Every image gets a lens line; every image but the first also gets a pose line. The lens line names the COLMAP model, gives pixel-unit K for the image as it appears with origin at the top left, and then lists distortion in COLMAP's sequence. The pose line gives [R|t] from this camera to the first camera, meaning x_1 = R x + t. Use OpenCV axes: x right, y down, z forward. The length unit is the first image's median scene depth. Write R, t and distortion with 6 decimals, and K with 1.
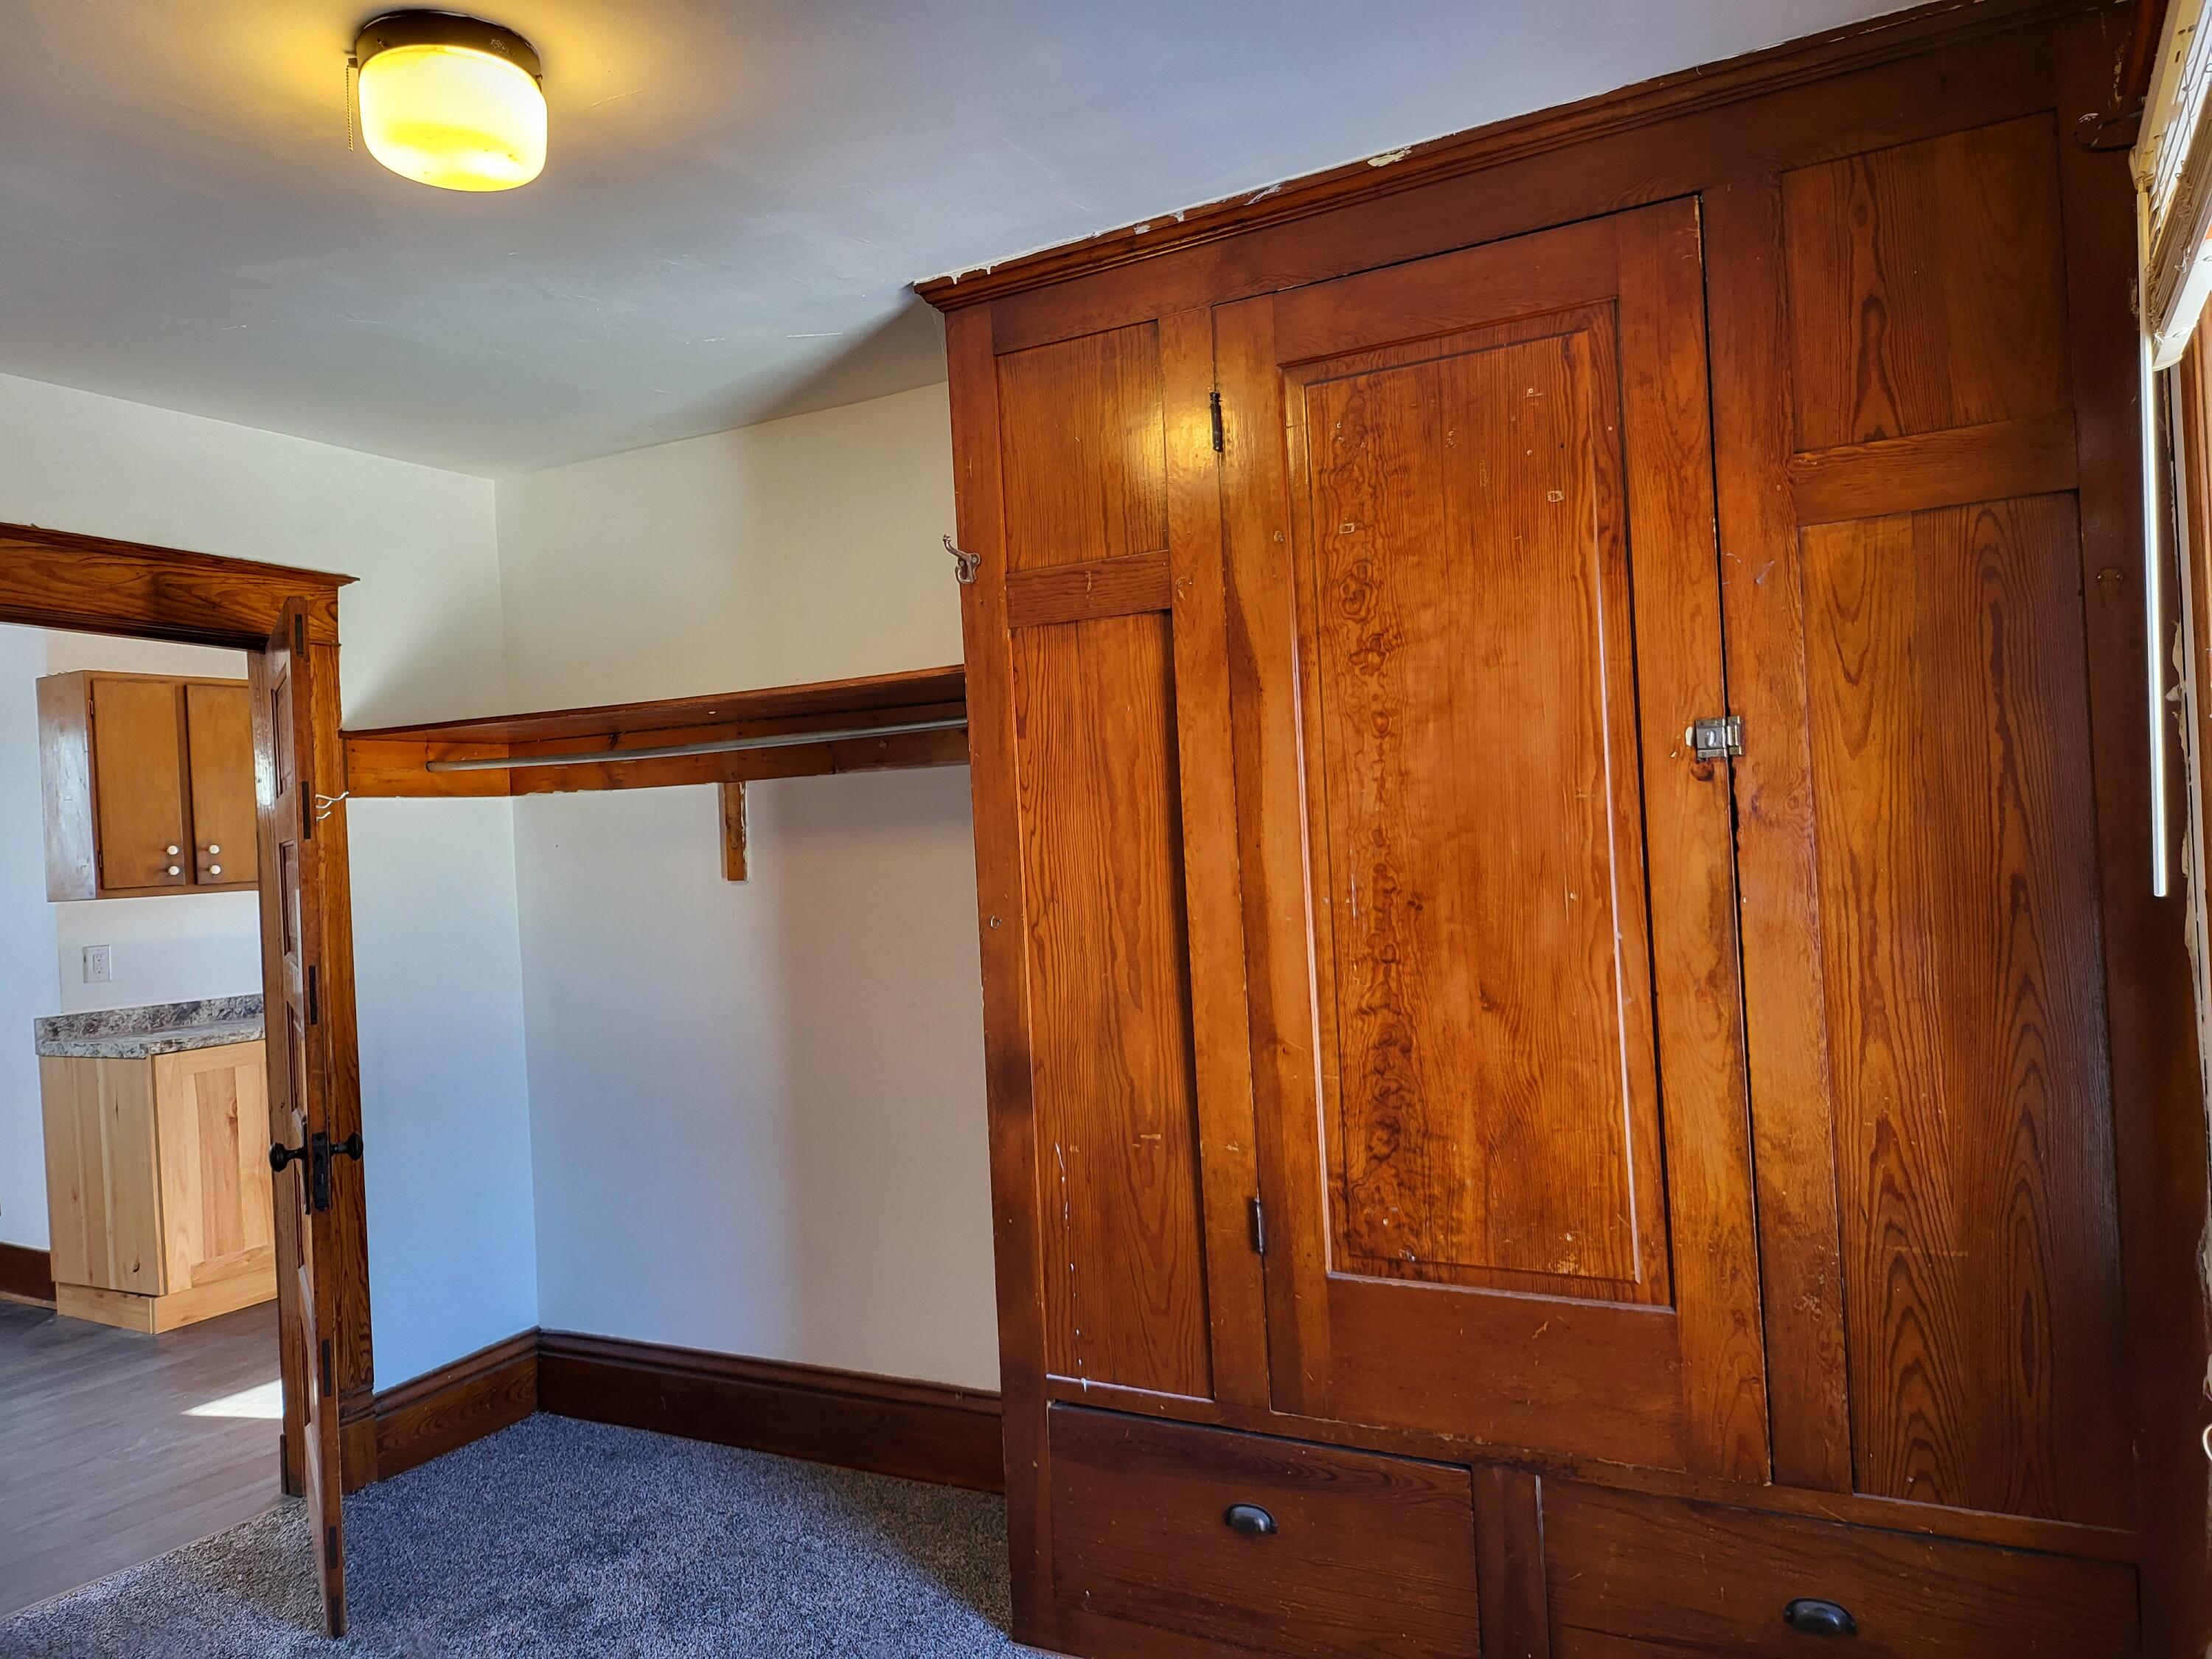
lens RADIAL K [[1573.8, 0, 1102.0], [0, 1573.8, 820.3], [0, 0, 1]] dist [0.062861, -0.061810]
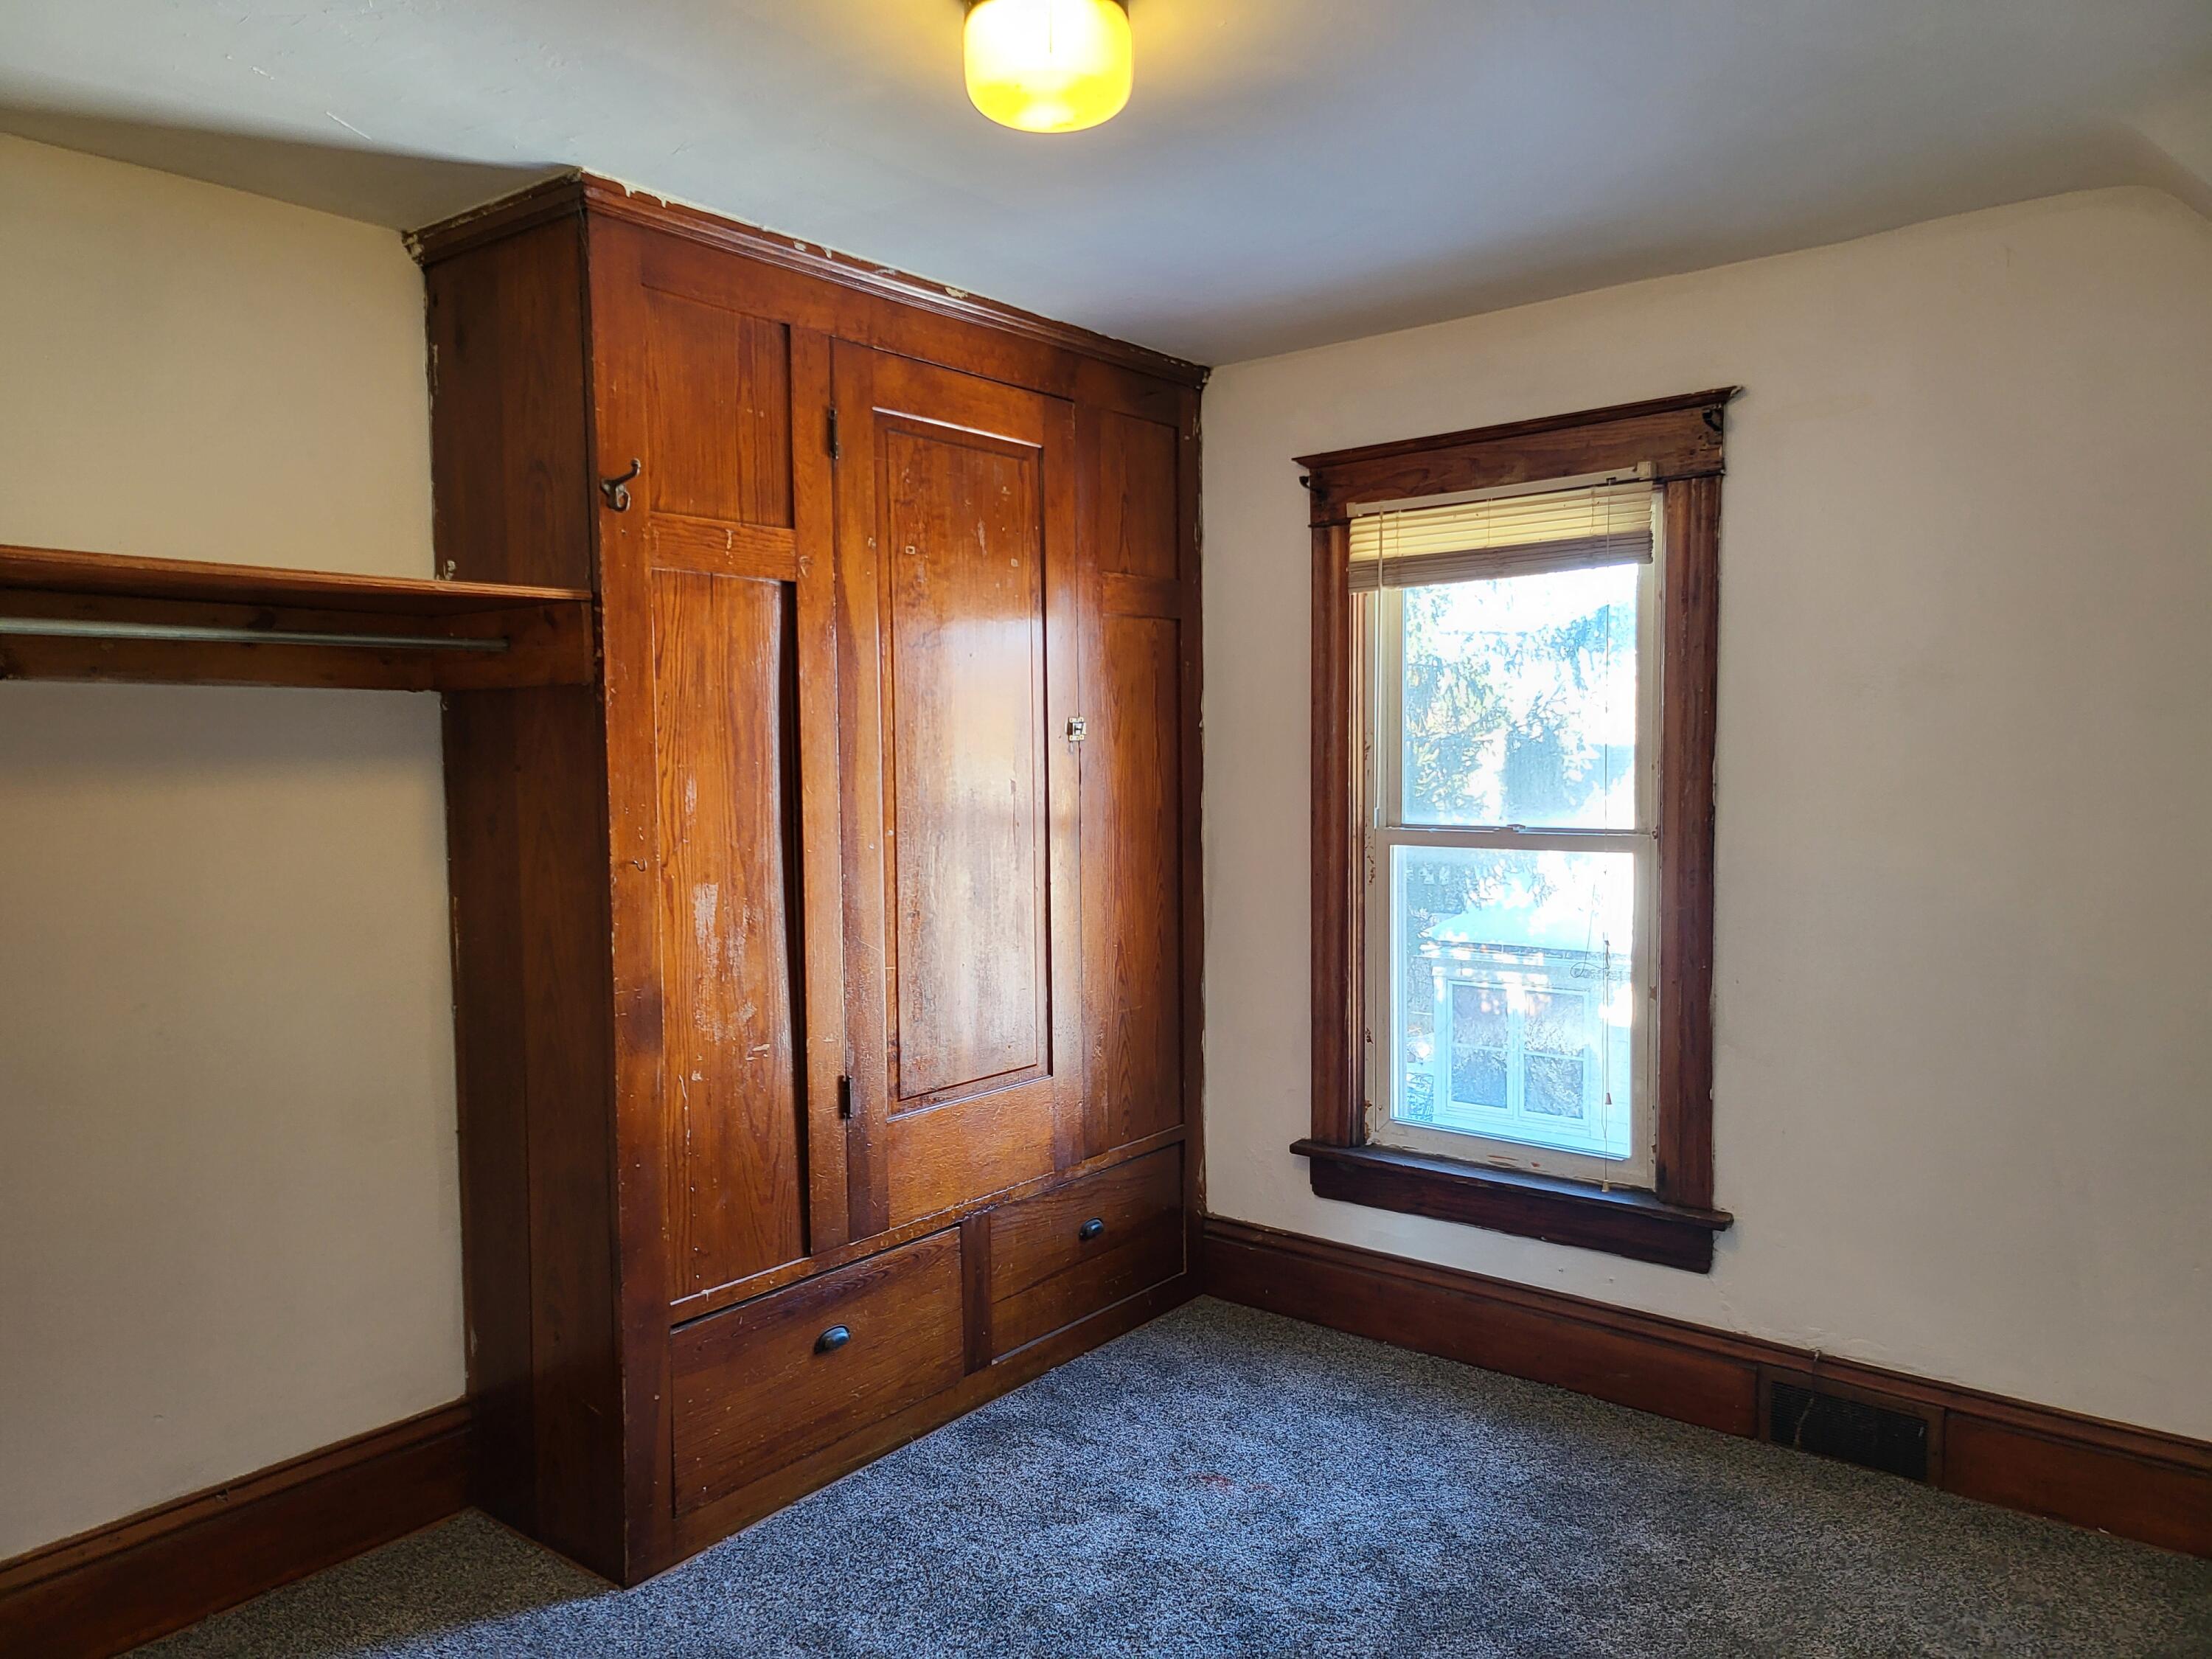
lens RADIAL K [[1573.8, 0, 1106.3], [0, 1573.8, 838.9], [0, 0, 1]] dist [0.062861, -0.061810]
pose [[0.150904, -0.009373, 0.988504, -1.018271], [-0.004067, 0.999941, 0.010102, 0.038920], [-0.988540, -0.005545, 0.150857, 0.575949]]
